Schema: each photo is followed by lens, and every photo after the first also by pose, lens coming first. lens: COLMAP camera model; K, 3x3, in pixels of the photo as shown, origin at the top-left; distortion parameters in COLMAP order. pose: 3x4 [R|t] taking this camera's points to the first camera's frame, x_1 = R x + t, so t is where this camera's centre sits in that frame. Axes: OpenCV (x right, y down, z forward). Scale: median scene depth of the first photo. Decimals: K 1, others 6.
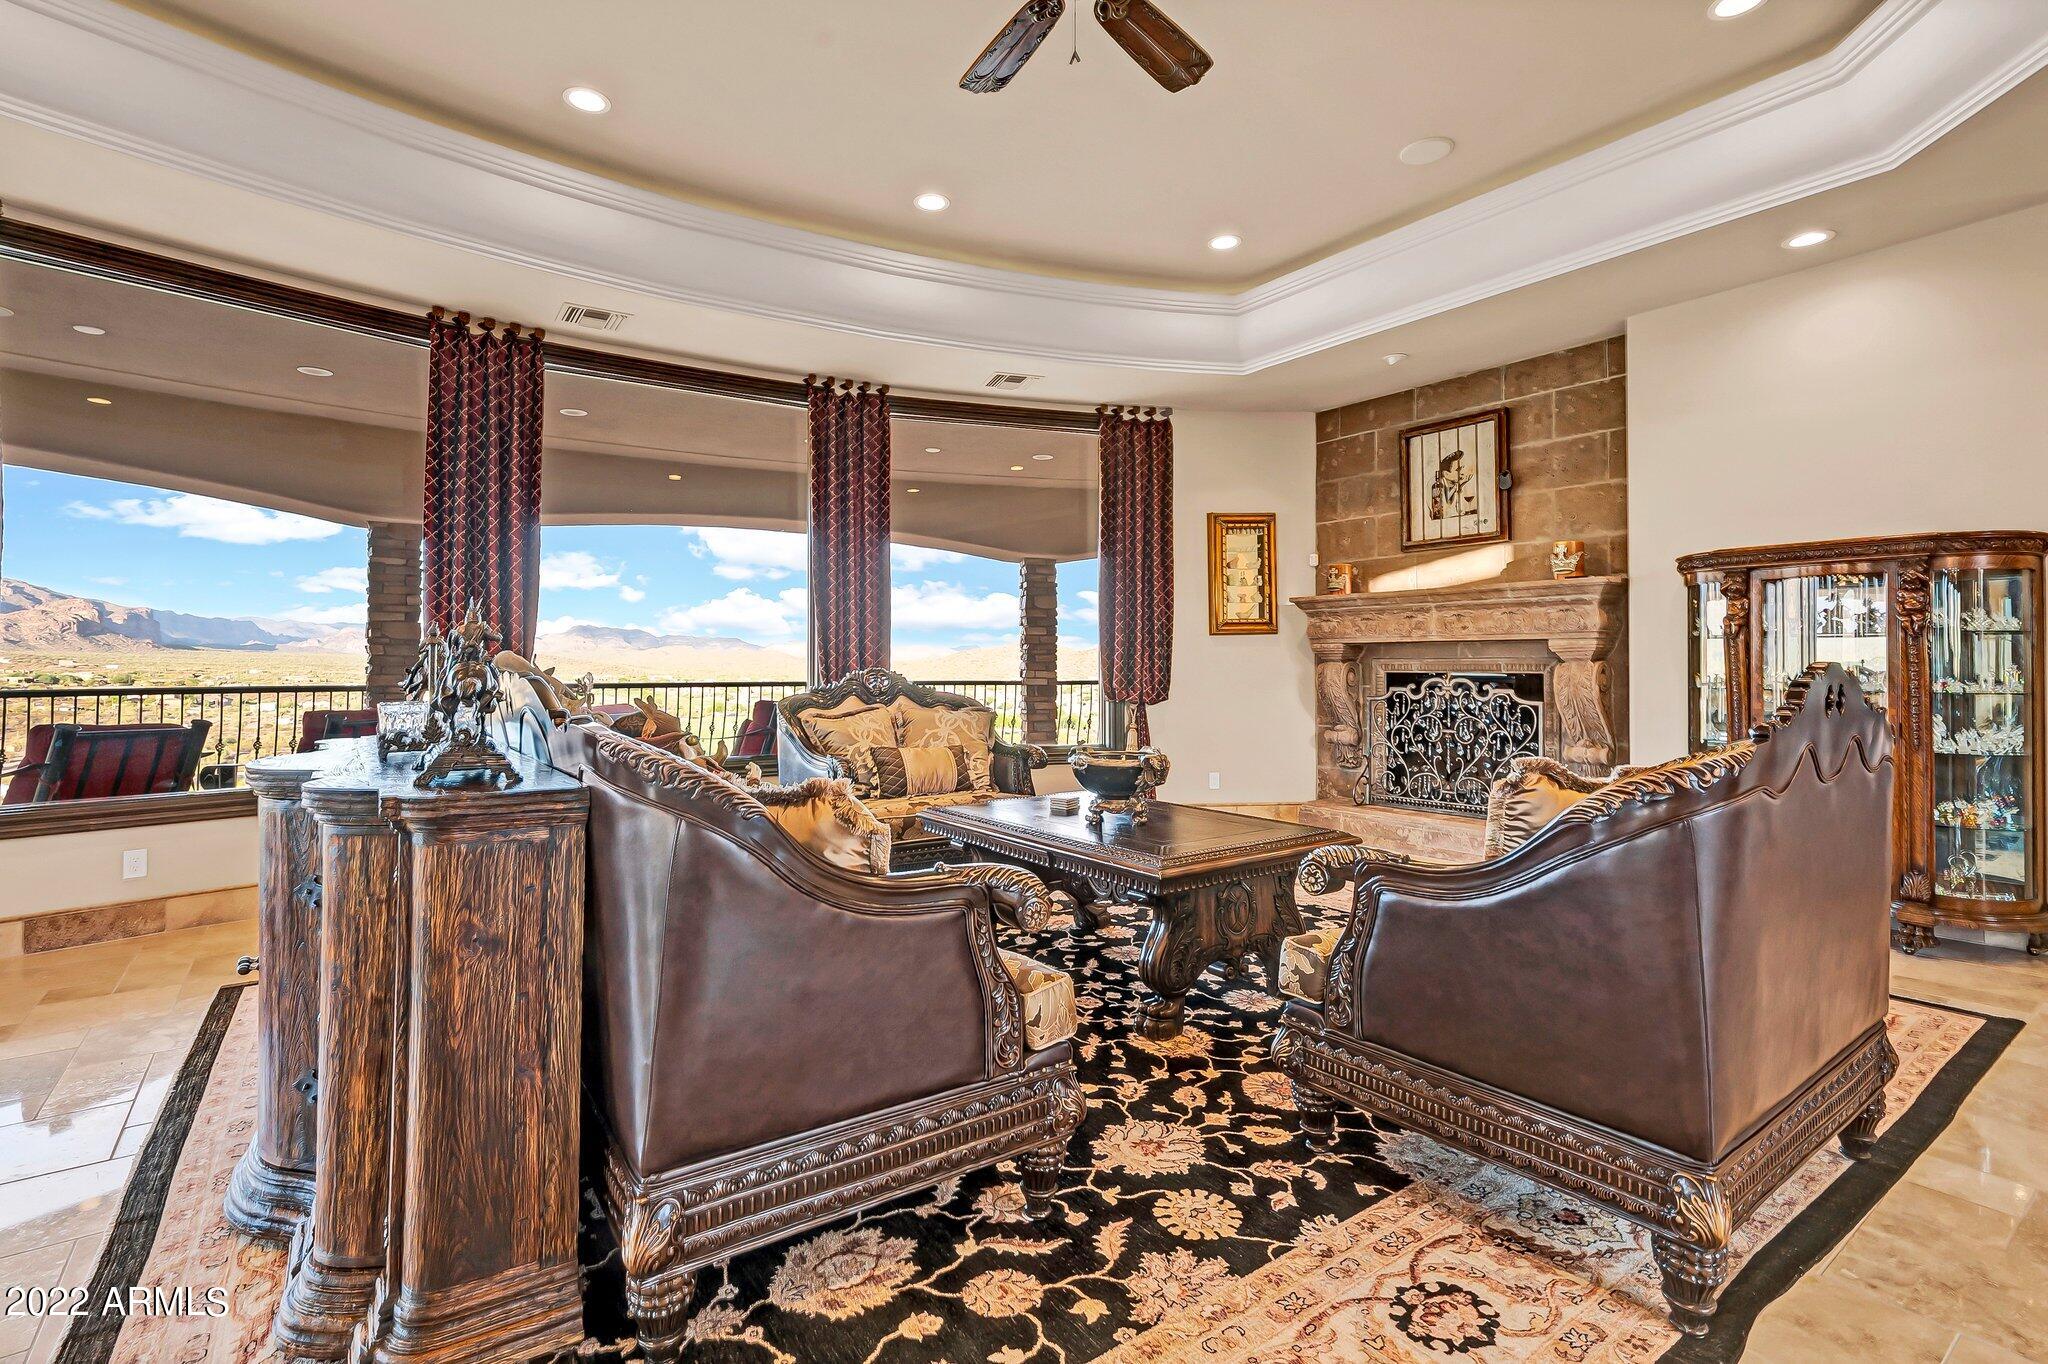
lens RADIAL K [[943.5, 0, 1001.9], [0, 943.5, 672.8], [0, 0, 1]] dist [-0.003024, 0.000788]
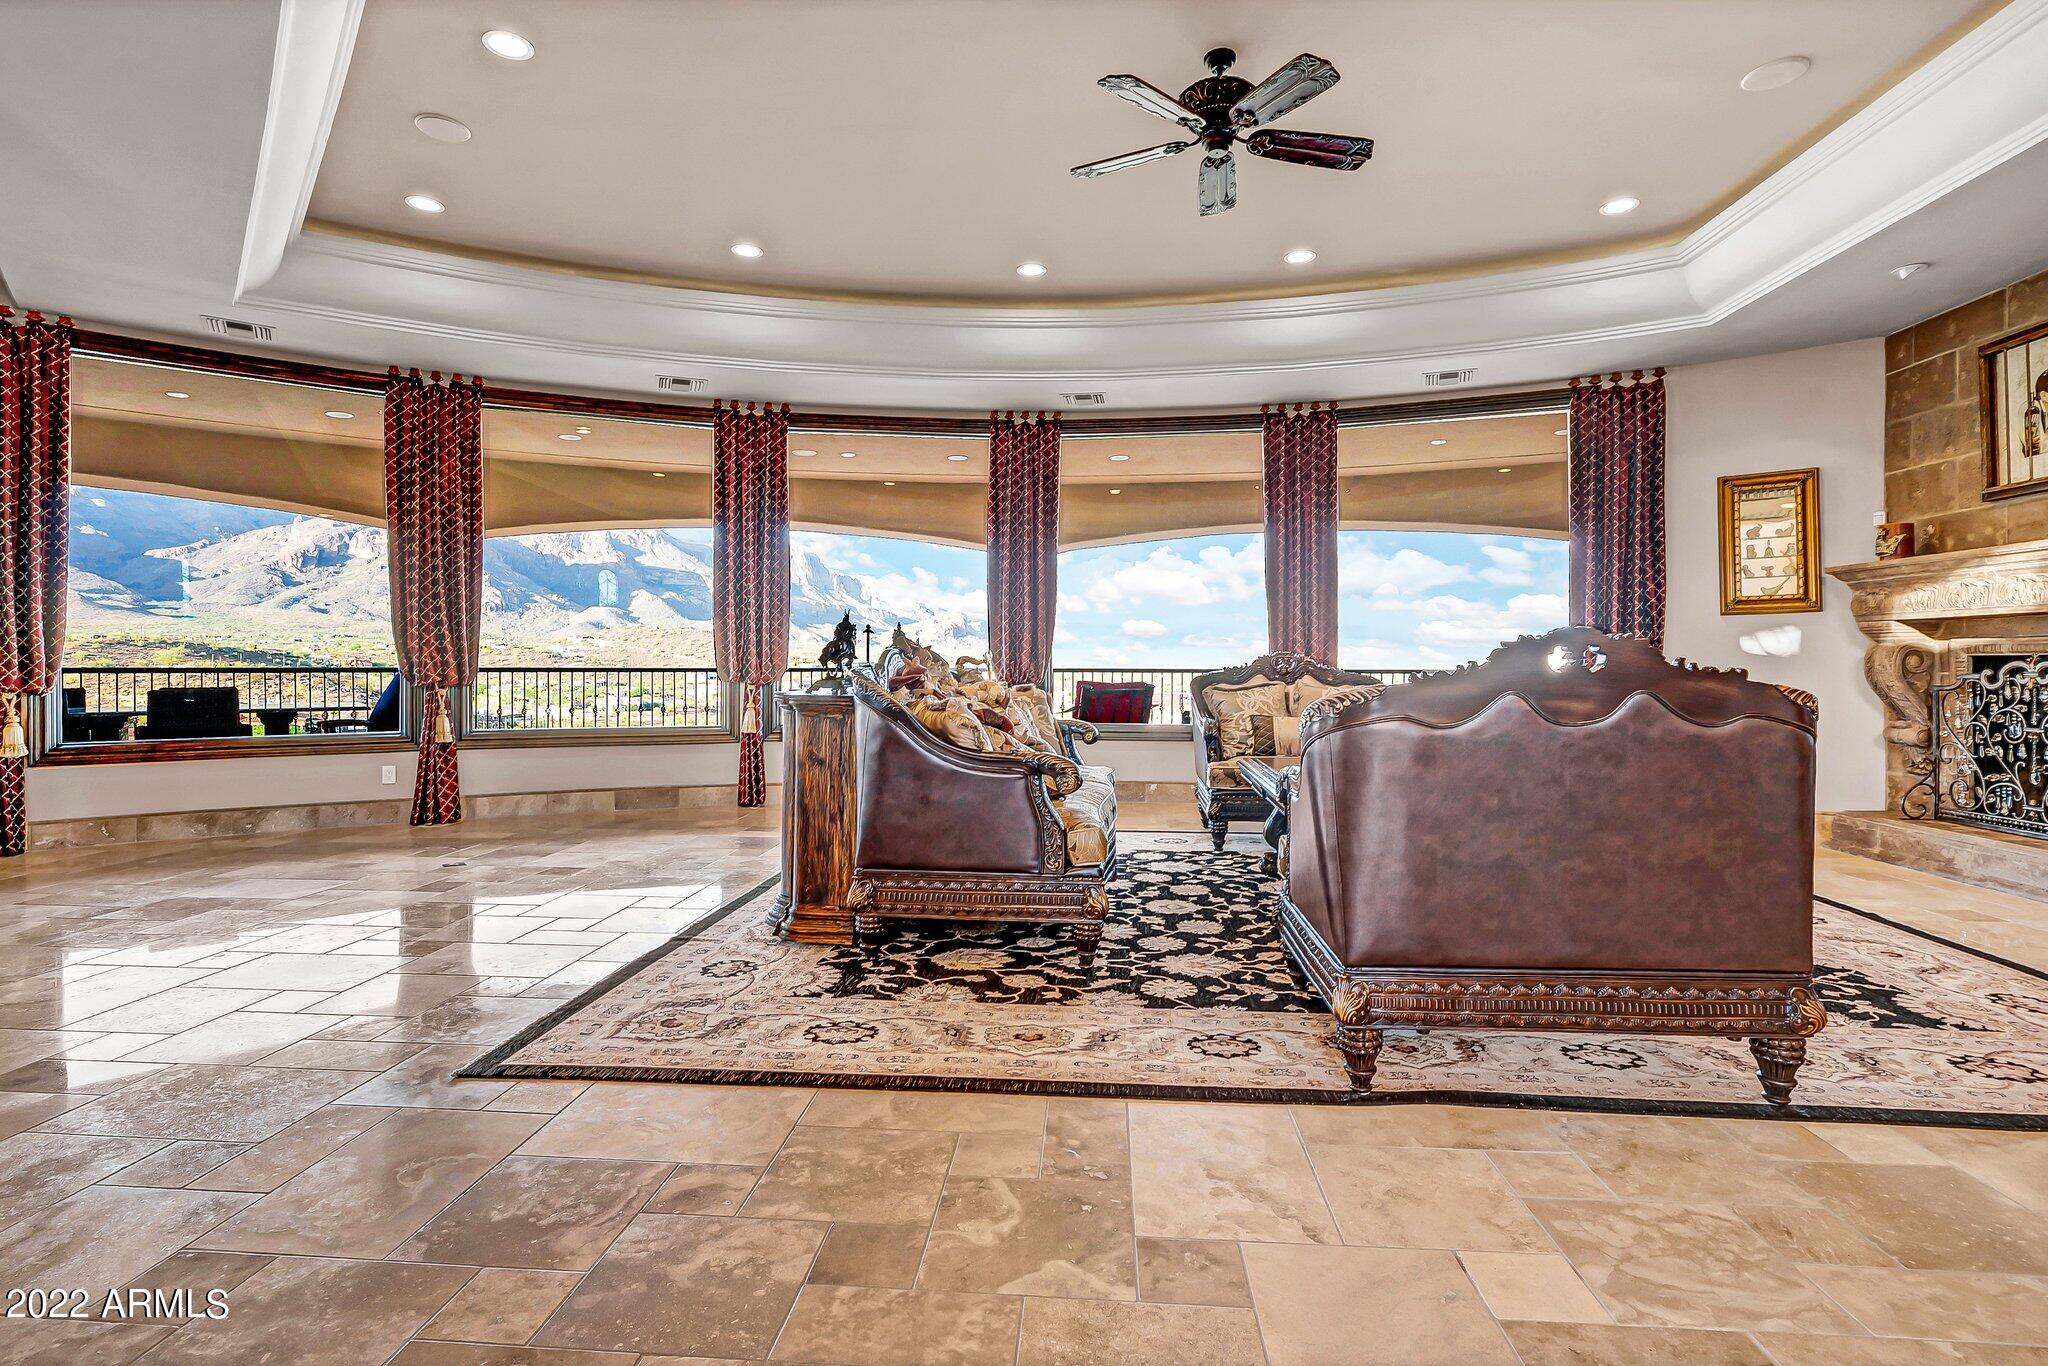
lens RADIAL K [[995.0, 0, 1022.8], [0, 995.0, 662.0], [0, 0, 1]] dist [0.002578, -0.000148]
pose [[0.769494, 0.002030, -0.638651, 0.367651], [-0.006343, 0.999970, -0.004464, 0.013421], [0.638623, 0.007486, 0.769483, -0.148685]]
